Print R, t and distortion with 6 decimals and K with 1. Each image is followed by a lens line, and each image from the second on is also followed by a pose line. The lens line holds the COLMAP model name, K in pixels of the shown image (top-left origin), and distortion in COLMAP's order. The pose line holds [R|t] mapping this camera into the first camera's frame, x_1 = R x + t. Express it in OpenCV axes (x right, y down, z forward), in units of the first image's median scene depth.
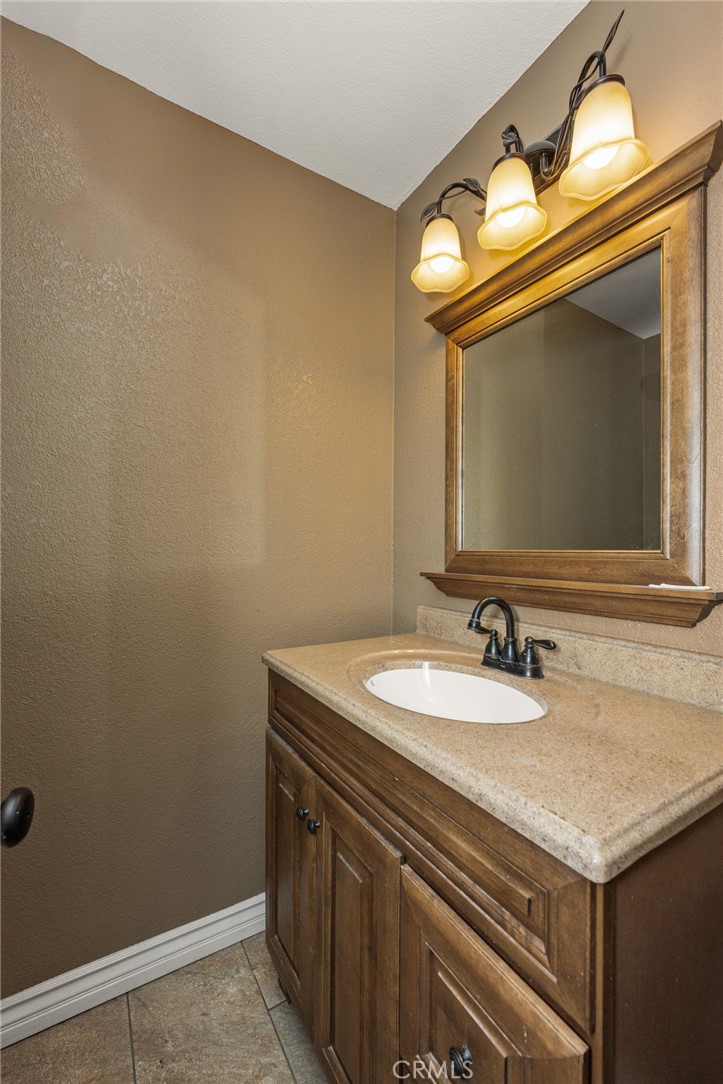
lens RADIAL K [[442.8, 0, 361.5], [0, 442.8, 542.0], [0, 0, 1]] dist [0.001004, 0.000118]
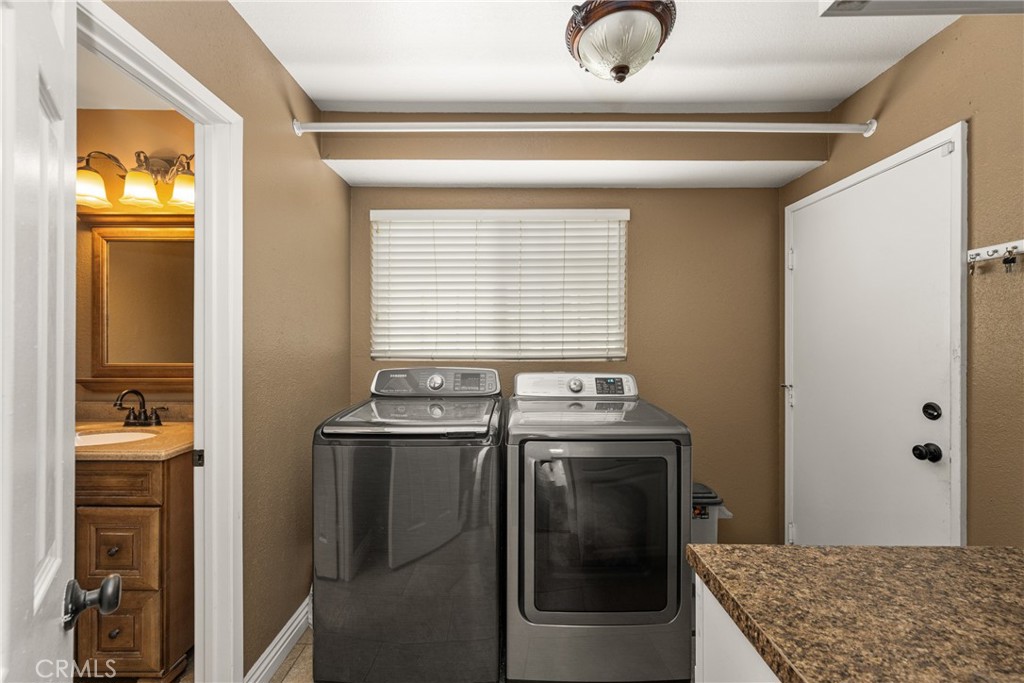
lens RADIAL K [[402.9, 0, 512.0], [0, 402.9, 341.5], [0, 0, 1]] dist [-0.000700, -0.000092]
pose [[0.515969, -0.011805, 0.856526, -0.349980], [-0.014283, 0.999647, 0.022382, -0.151751], [-0.856488, -0.023782, 0.515619, -1.335980]]
